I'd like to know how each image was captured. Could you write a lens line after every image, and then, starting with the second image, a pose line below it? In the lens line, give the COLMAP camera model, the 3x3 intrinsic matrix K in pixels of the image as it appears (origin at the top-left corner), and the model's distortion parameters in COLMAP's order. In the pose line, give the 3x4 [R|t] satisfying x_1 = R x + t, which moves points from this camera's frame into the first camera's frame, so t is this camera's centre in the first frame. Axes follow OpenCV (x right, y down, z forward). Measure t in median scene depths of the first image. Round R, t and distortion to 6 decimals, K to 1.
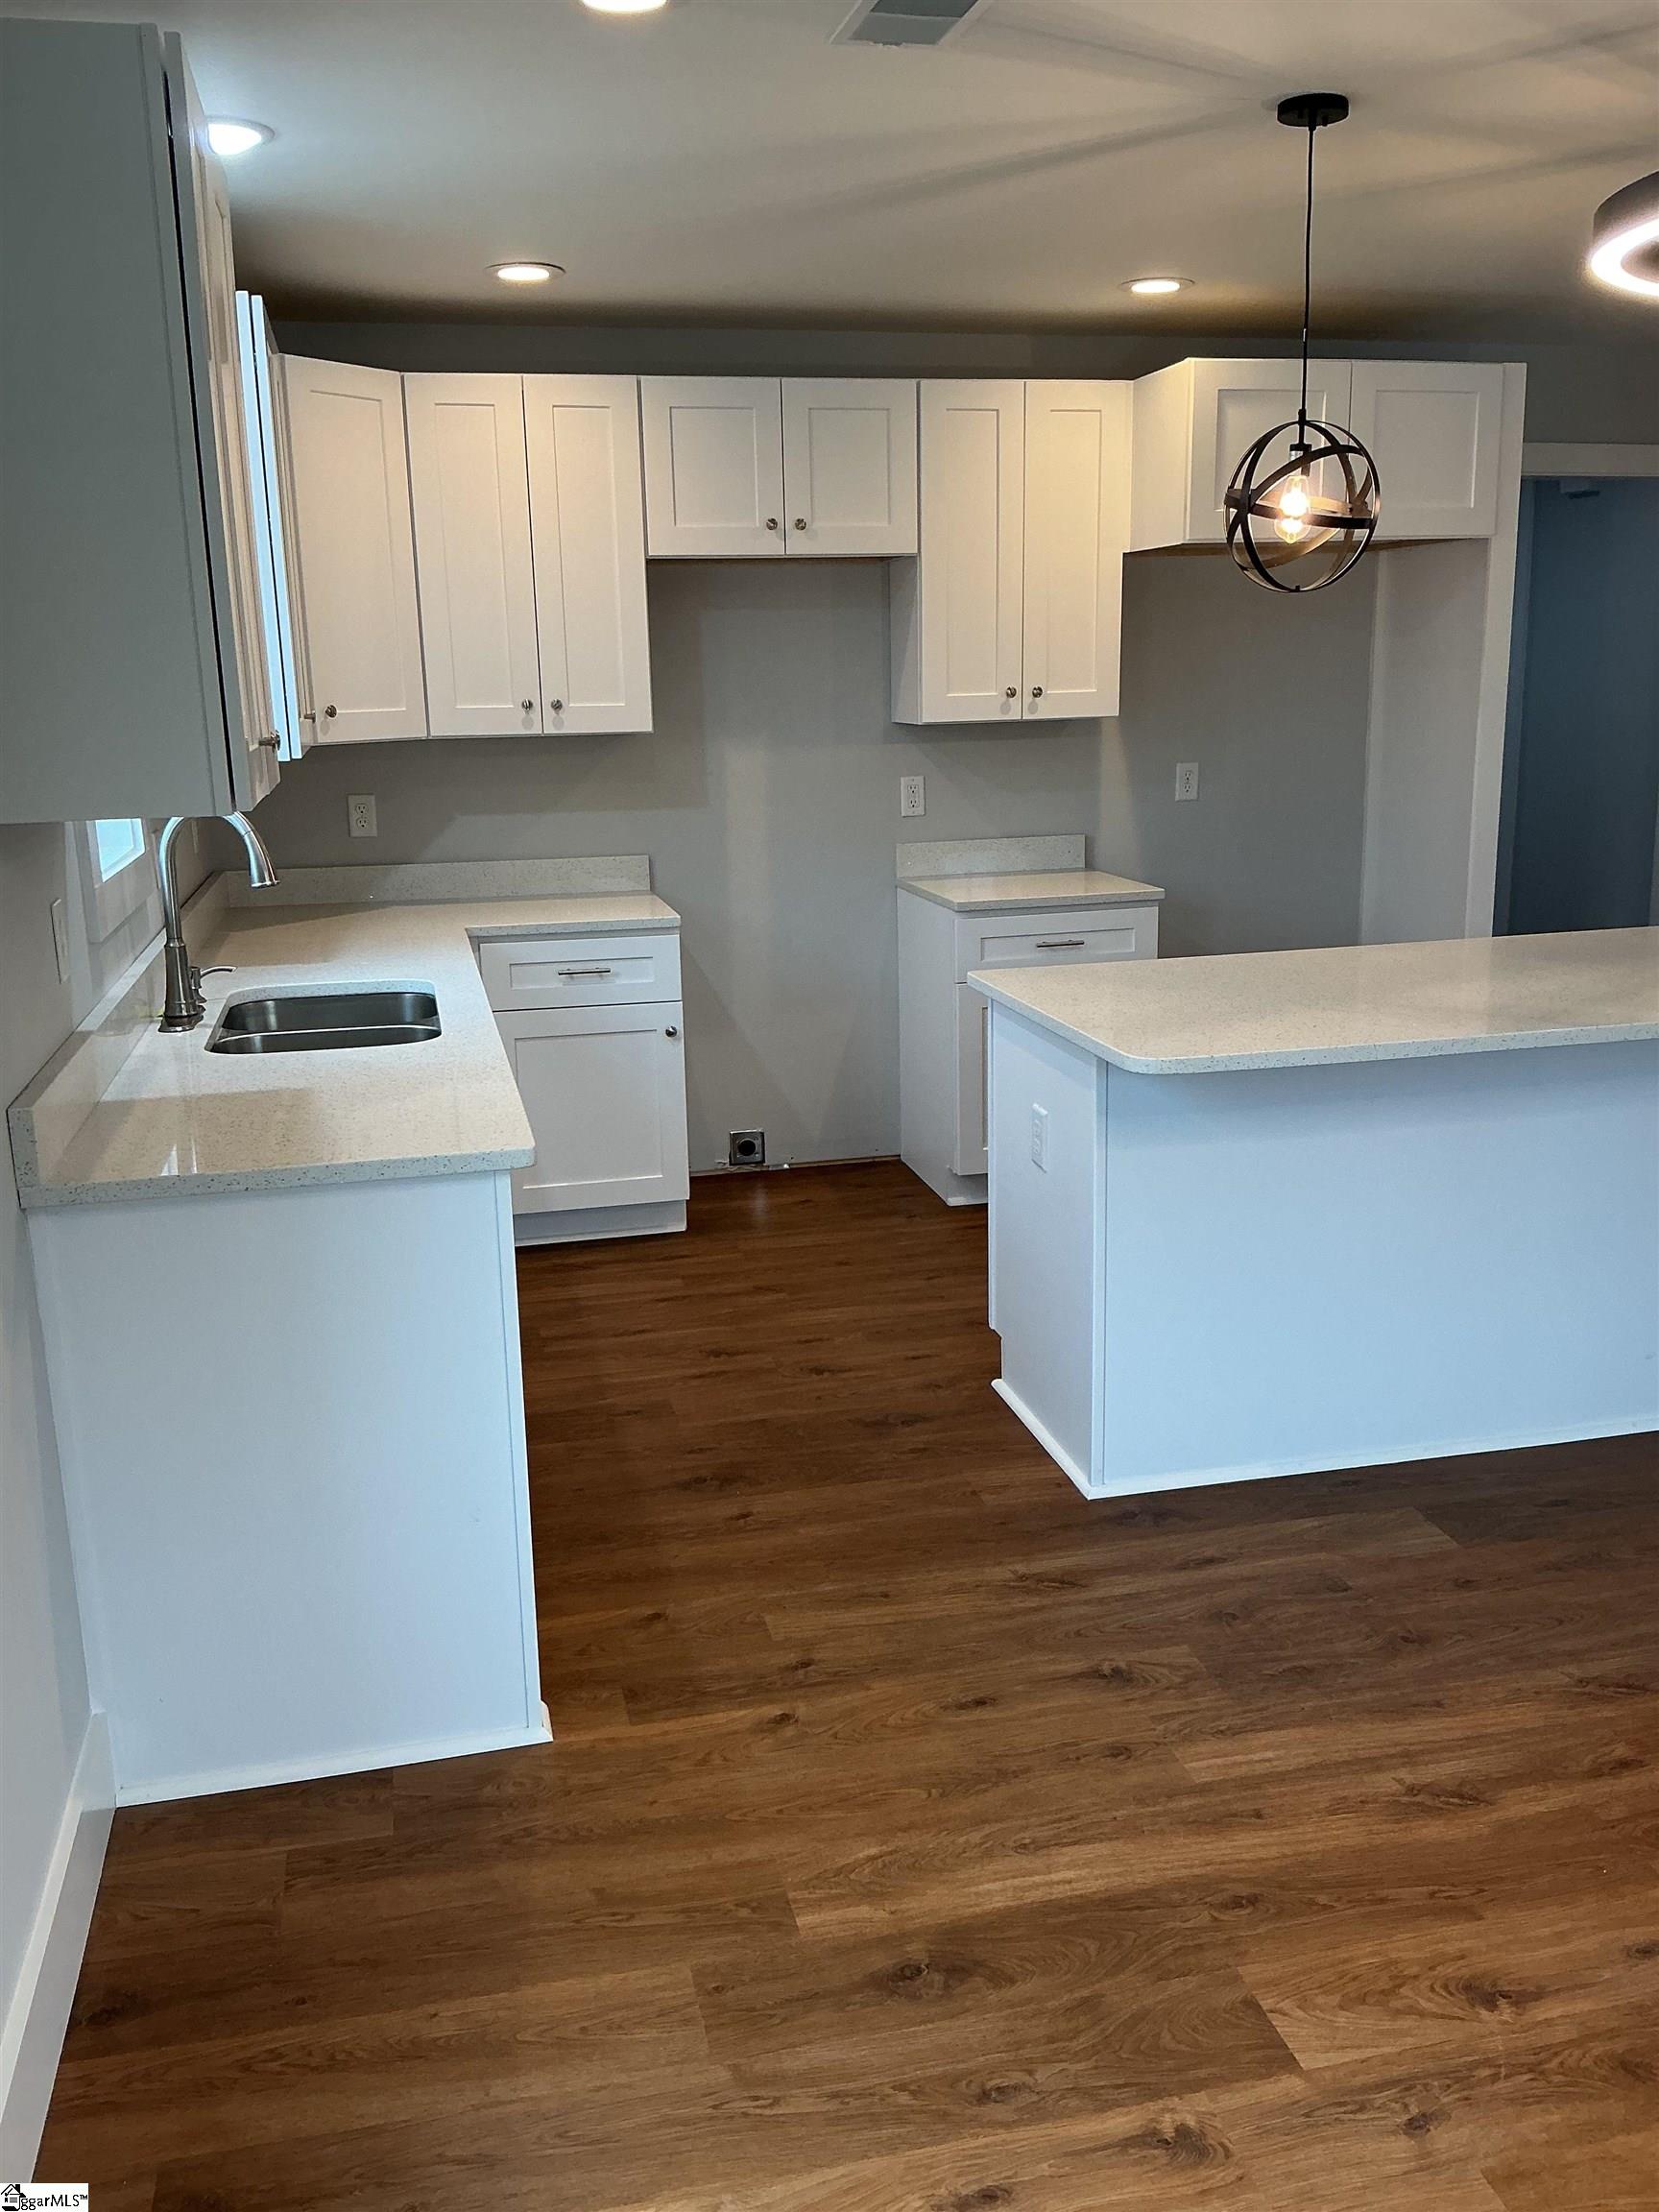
lens RADIAL K [[1838.3, 0, 808.3], [0, 1838.3, 1117.0], [0, 0, 1]] dist [0.102266, -0.203481]
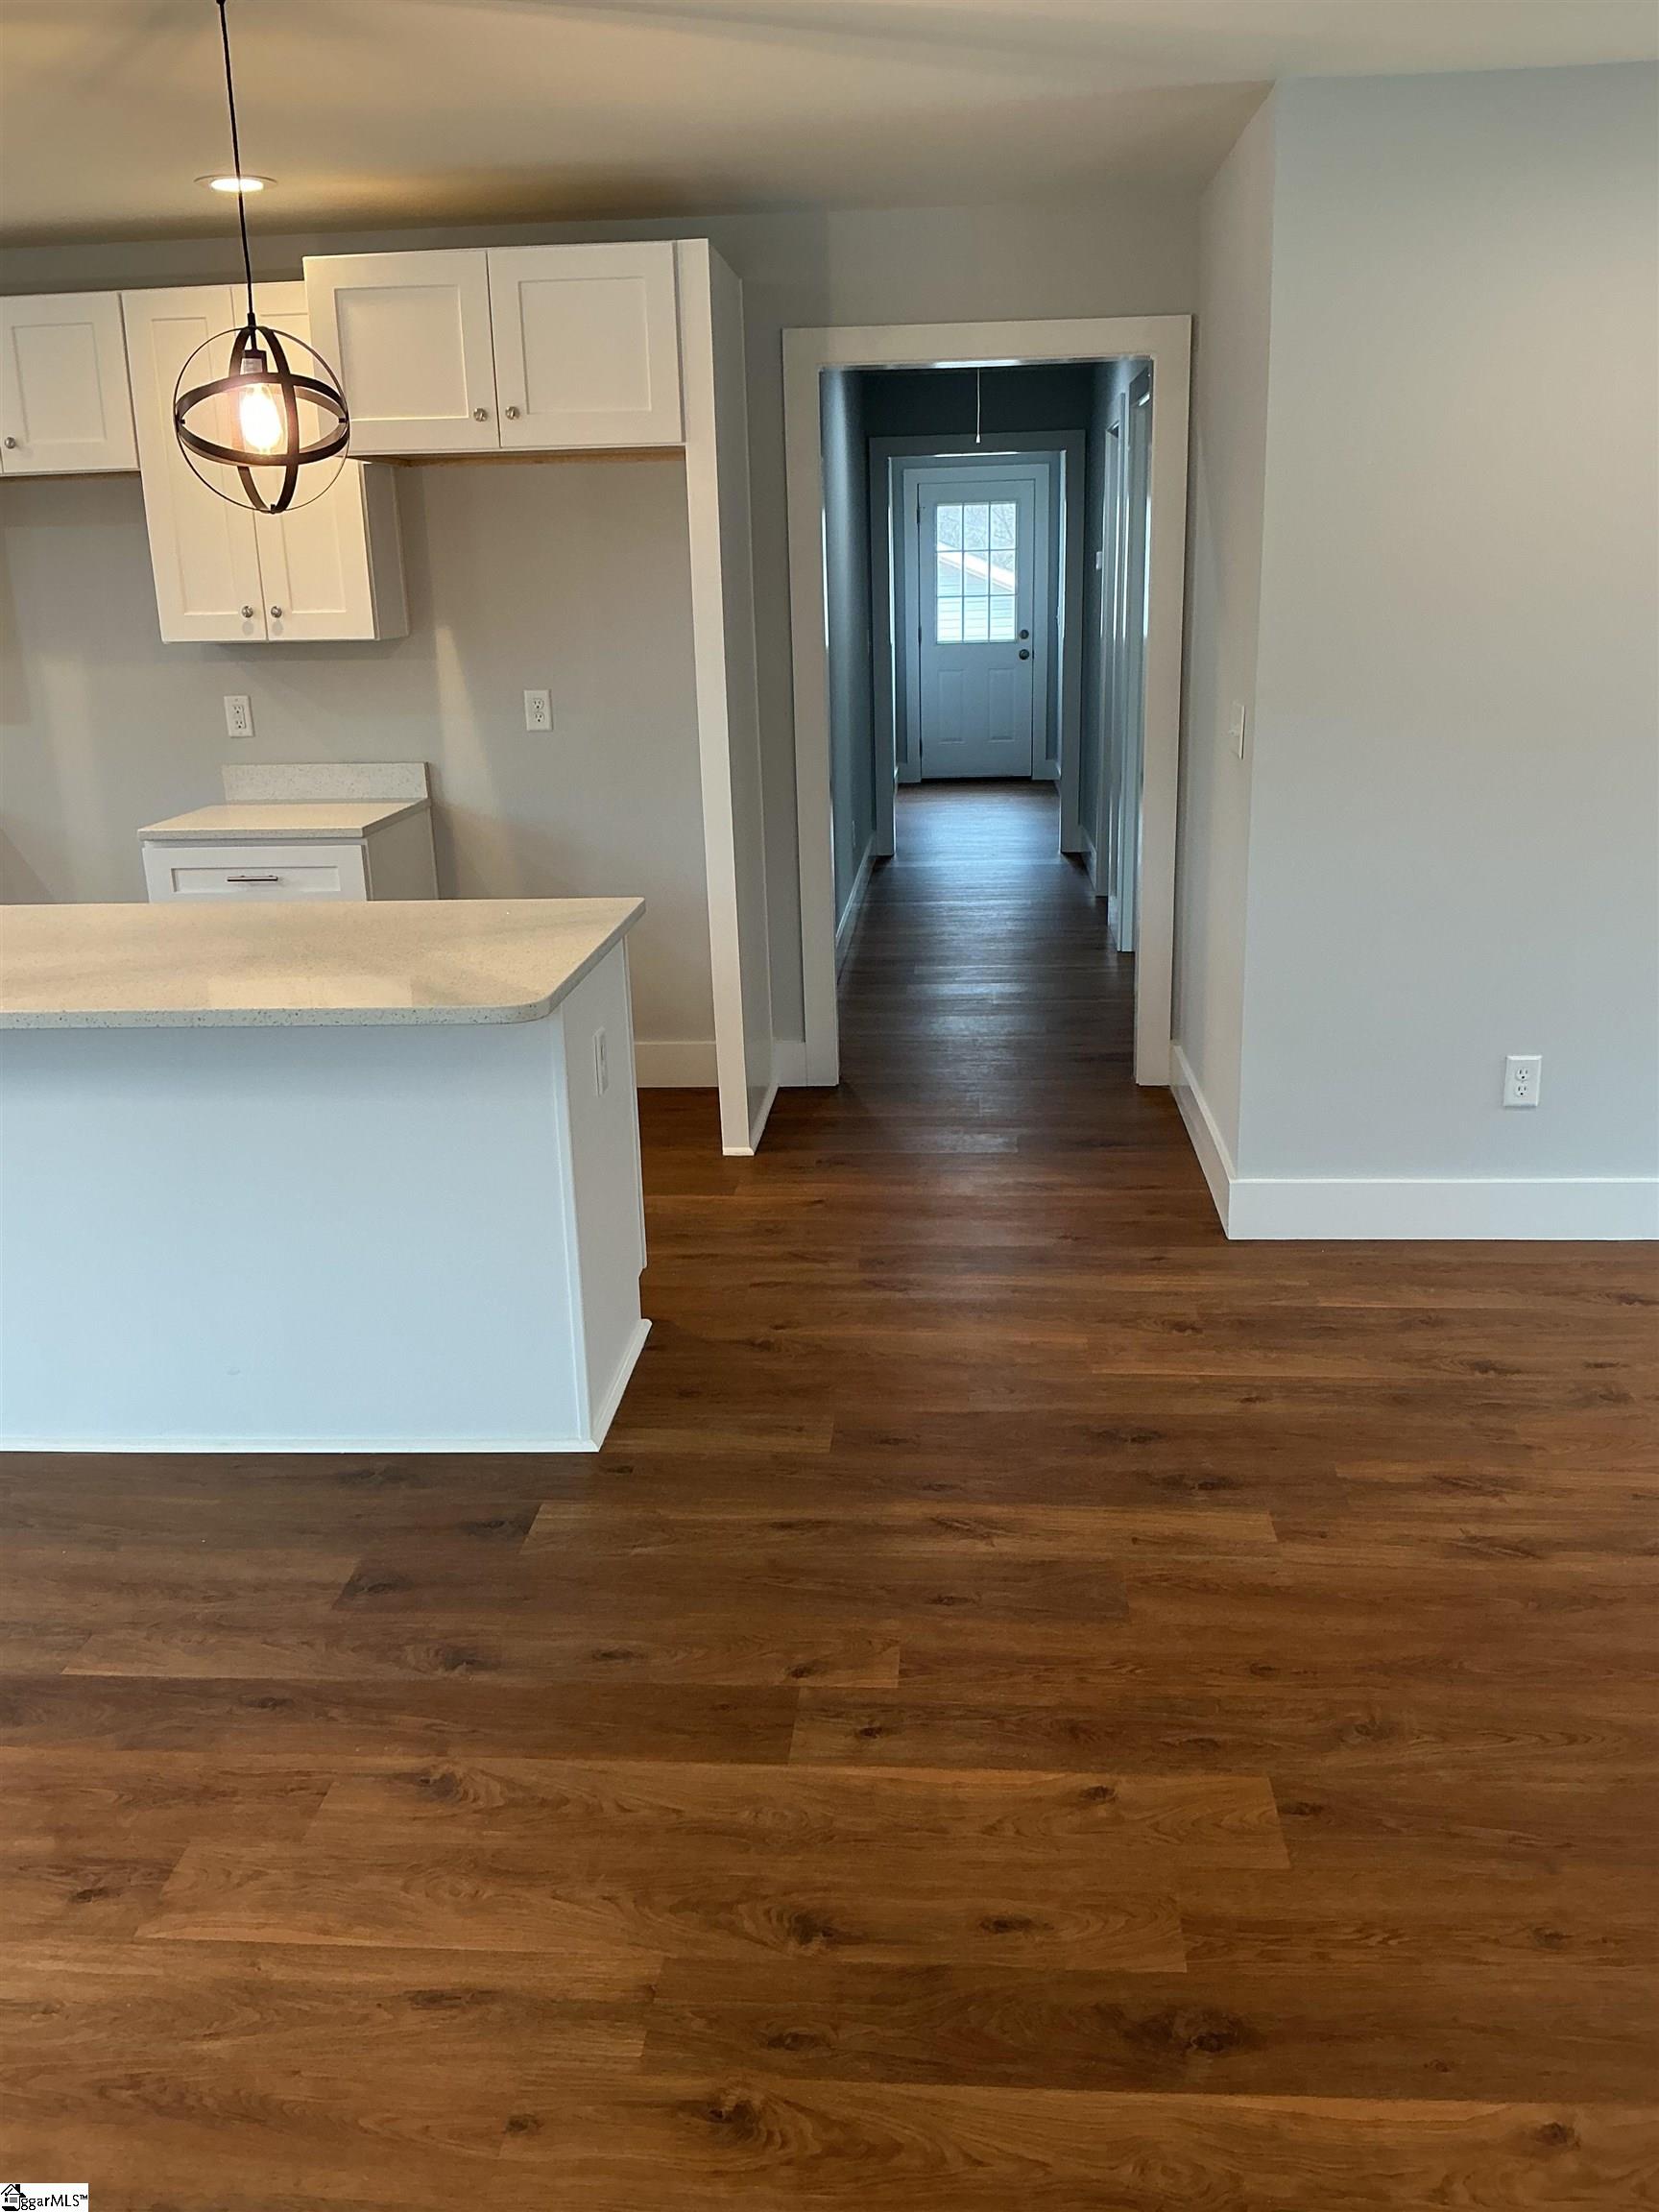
lens RADIAL K [[1838.3, 0, 821.0], [0, 1838.3, 1093.8], [0, 0, 1]] dist [0.102266, -0.203481]
pose [[0.955066, 0.078064, -0.285927, 0.736944], [-0.065465, 0.996426, 0.053376, -0.054983], [0.289072, -0.032259, 0.956764, 0.165680]]
